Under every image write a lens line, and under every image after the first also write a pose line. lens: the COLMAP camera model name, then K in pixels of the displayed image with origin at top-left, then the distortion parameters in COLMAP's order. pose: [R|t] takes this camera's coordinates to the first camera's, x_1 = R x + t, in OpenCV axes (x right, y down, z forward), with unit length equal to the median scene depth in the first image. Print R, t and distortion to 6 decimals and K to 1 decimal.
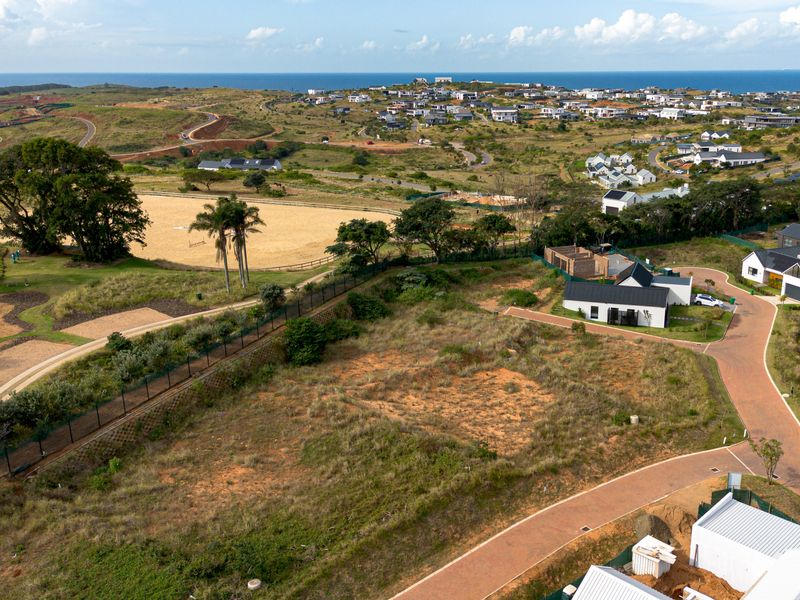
lens RADIAL K [[753.2, 0, 481.0], [0, 753.2, 301.1], [0, 0, 1]] dist [0.081413, -0.082169]
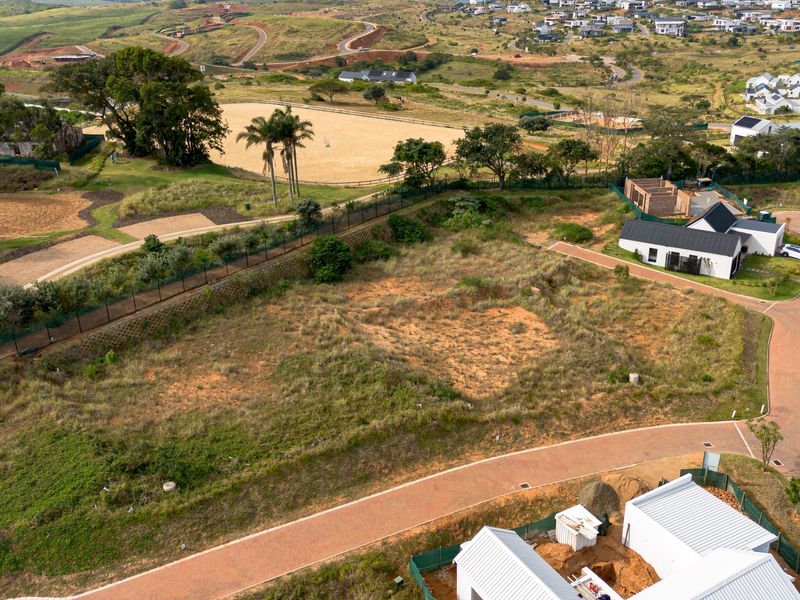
lens RADIAL K [[752.3, 0, 431.9], [0, 752.3, 302.3], [0, 0, 1]] dist [0.098425, -0.139869]
pose [[0.962402, 0.105332, -0.250376, 0.130628], [-0.077784, 0.990021, 0.117508, -0.015676], [0.260254, -0.093614, 0.960991, 0.045590]]
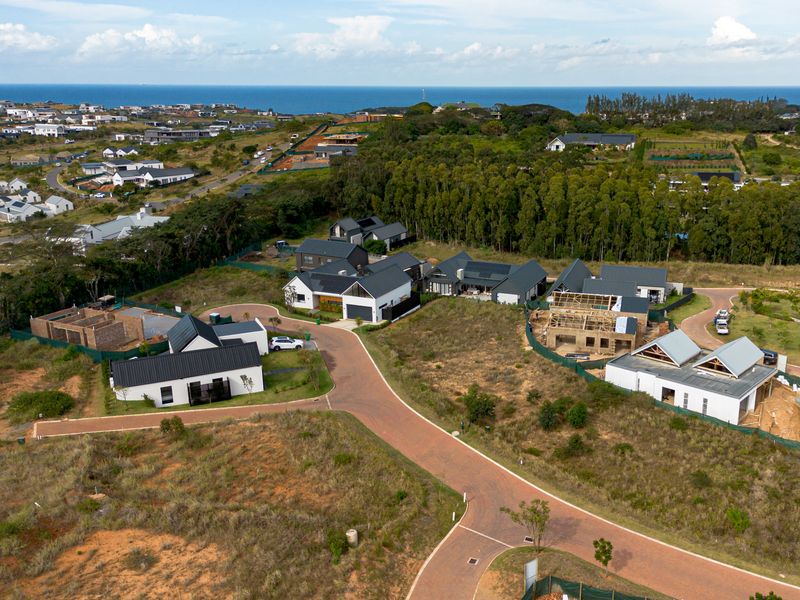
lens RADIAL K [[753.2, 0, 481.0], [0, 753.2, 301.1], [0, 0, 1]] dist [0.081413, -0.082169]
pose [[0.718502, -0.187770, 0.669699, -0.107413], [0.200003, 0.977979, 0.059628, -0.057277], [-0.666148, 0.091099, 0.740235, 0.249116]]
